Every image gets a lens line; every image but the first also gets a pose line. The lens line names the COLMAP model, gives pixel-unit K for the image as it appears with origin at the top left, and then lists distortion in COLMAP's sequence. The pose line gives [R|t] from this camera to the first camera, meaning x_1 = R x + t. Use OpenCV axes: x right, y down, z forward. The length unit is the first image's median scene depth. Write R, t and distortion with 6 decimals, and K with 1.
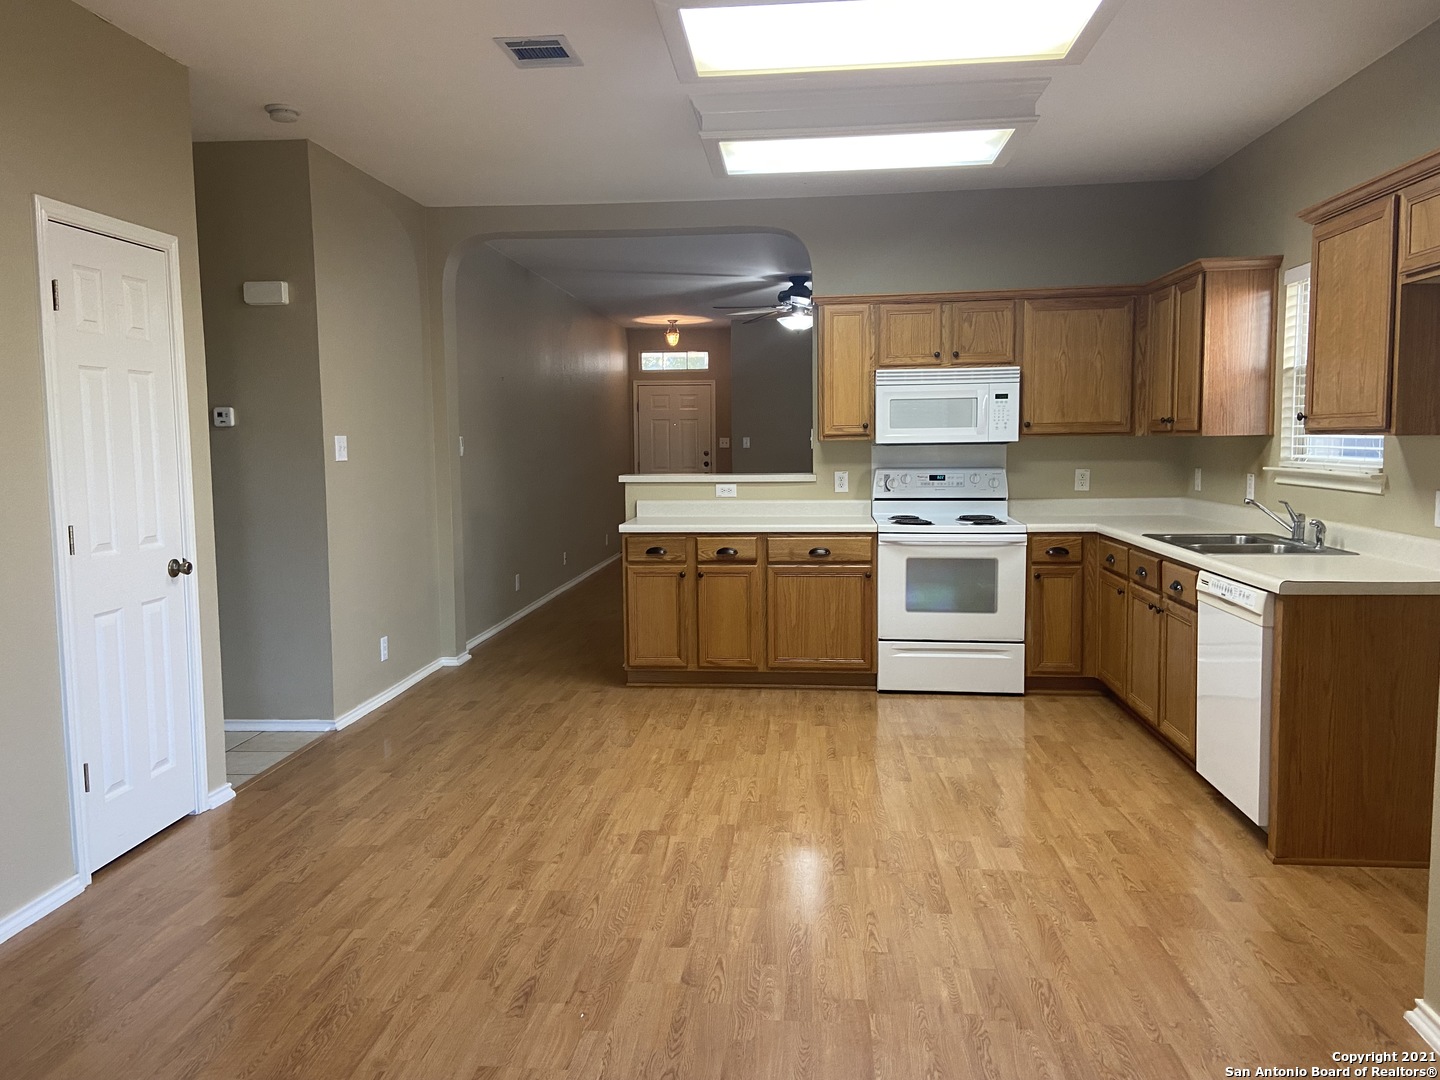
lens RADIAL K [[1096.2, 0, 720.0], [0, 1096.2, 540.0], [0, 0, 1]] dist [0.124257, -0.000163]
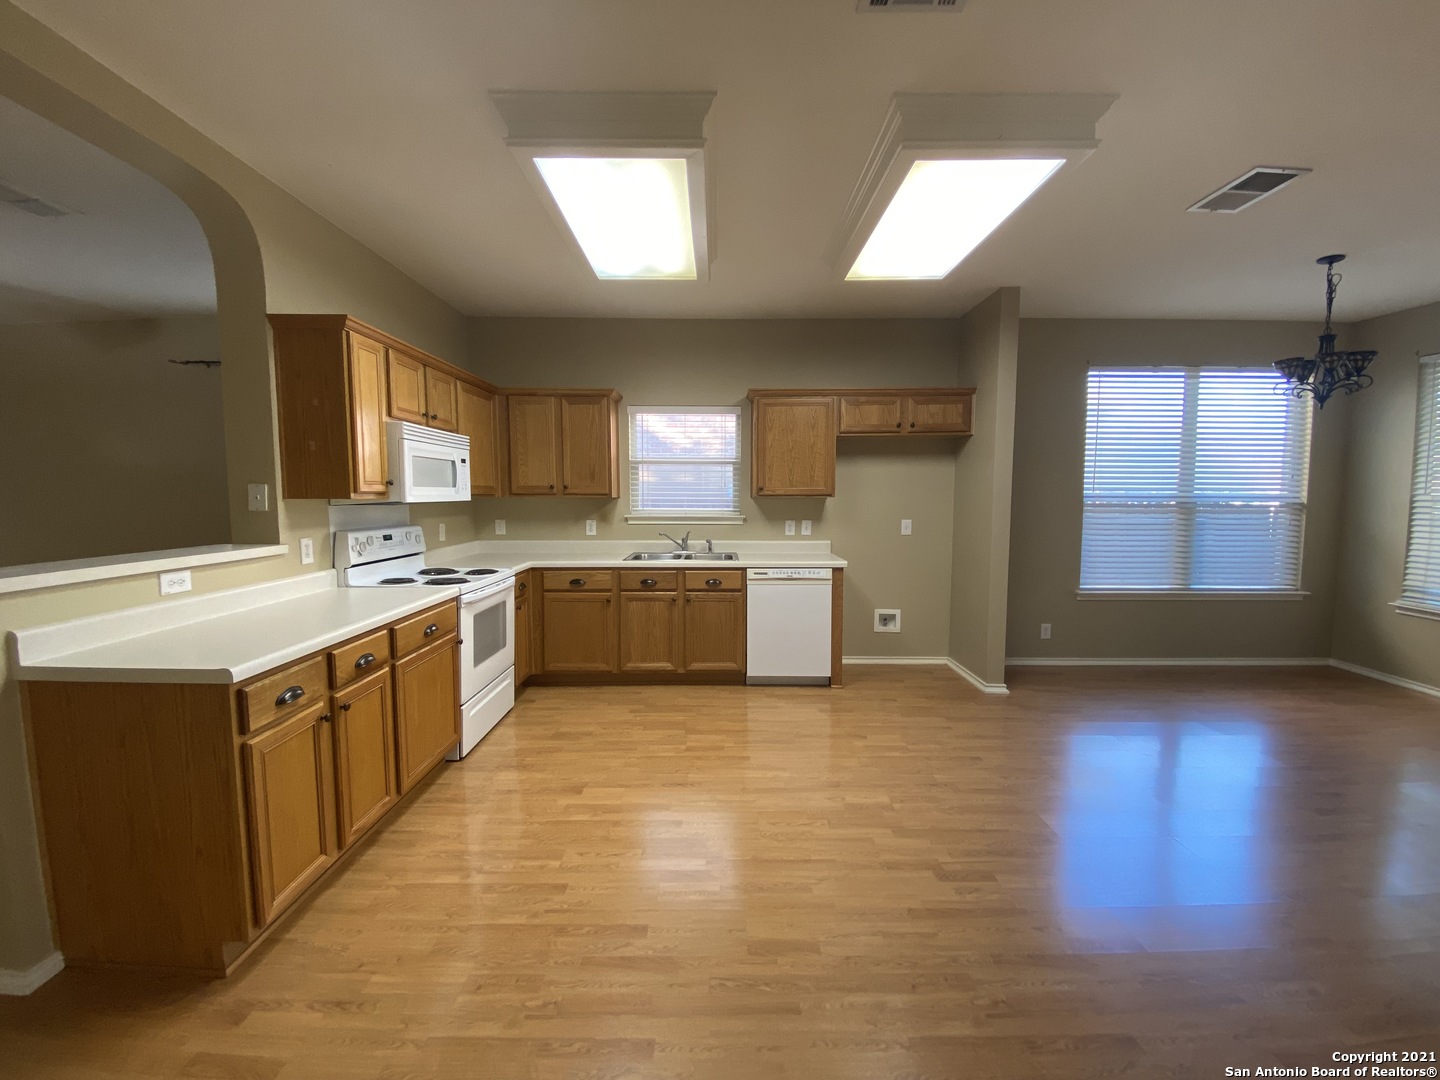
lens RADIAL K [[579.8, 0, 720.0], [0, 579.8, 540.0], [0, 0, 1]] dist [-0.000364, -0.000166]
pose [[-0.088955, -0.071980, 0.993431, -0.376284], [0.091177, 0.992609, 0.080085, -0.074665], [-0.991854, 0.097703, -0.081734, 0.812062]]
